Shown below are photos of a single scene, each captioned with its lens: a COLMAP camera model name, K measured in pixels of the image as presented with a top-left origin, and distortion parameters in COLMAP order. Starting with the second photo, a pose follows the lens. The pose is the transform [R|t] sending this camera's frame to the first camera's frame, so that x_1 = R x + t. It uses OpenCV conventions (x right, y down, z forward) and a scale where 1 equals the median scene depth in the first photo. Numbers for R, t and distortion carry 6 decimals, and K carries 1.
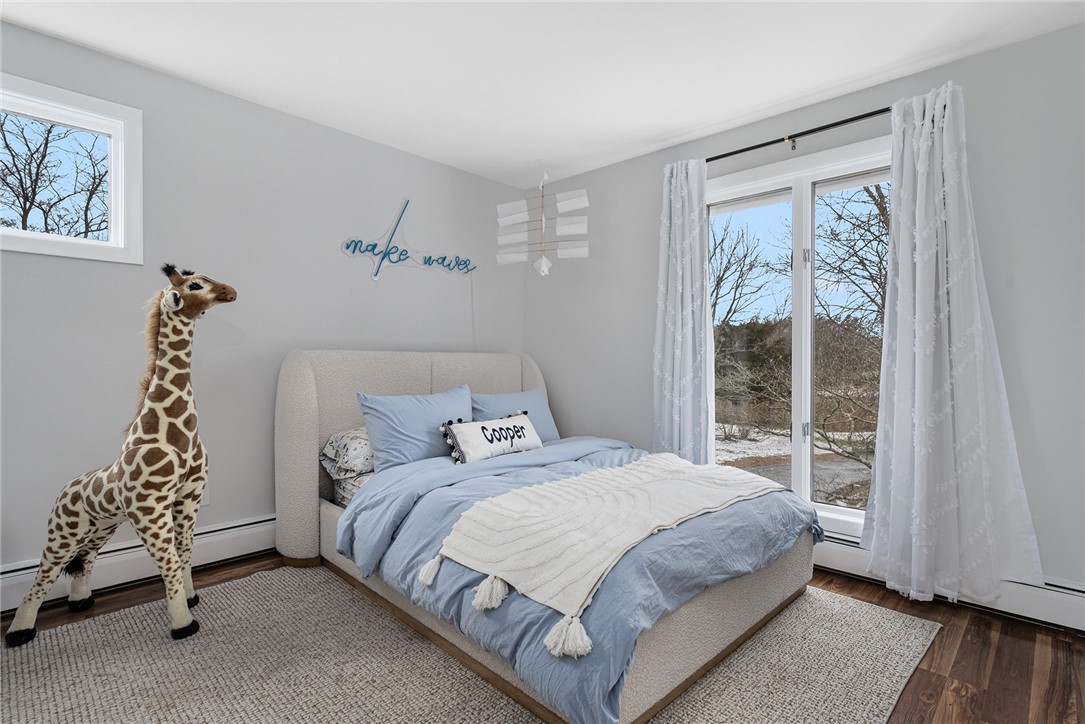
lens RADIAL K [[516.7, 0, 542.5], [0, 516.7, 362.0], [0, 0, 1]] dist [0.000874, -0.000777]
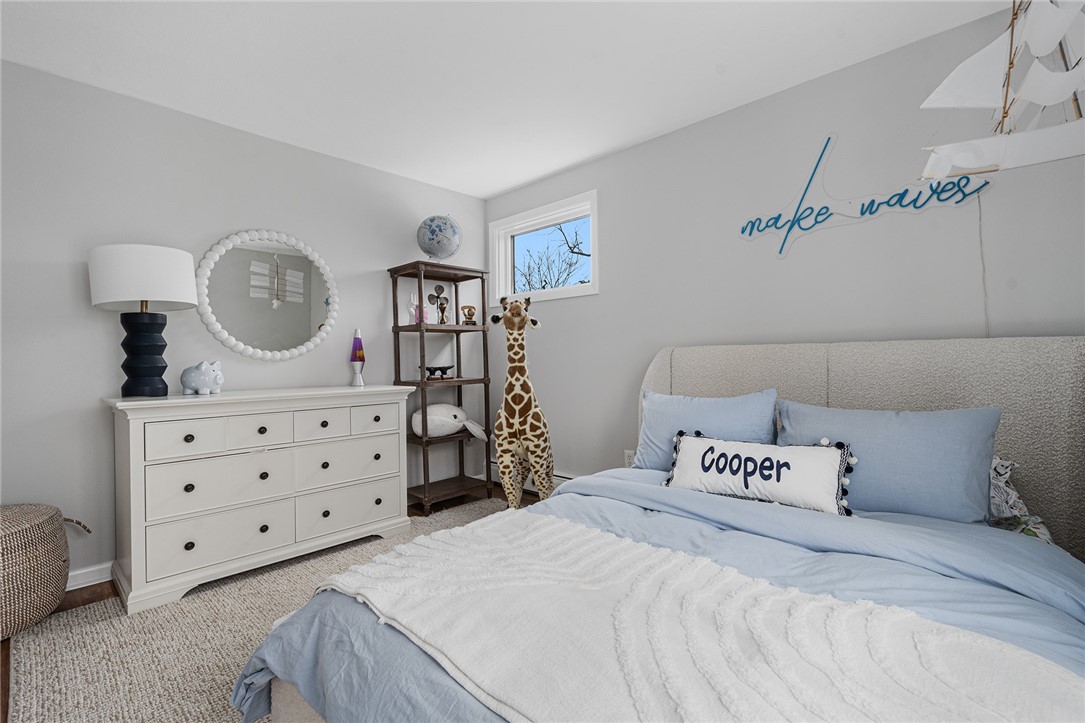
lens RADIAL K [[482.4, 0, 546.5], [0, 482.4, 357.3], [0, 0, 1]] dist [-0.000386, -0.000099]
pose [[0.042860, -0.020386, -0.998873, 0.517804], [0.001006, 0.999792, -0.020362, 0.016404], [0.999081, -0.000132, 0.042871, 0.730101]]
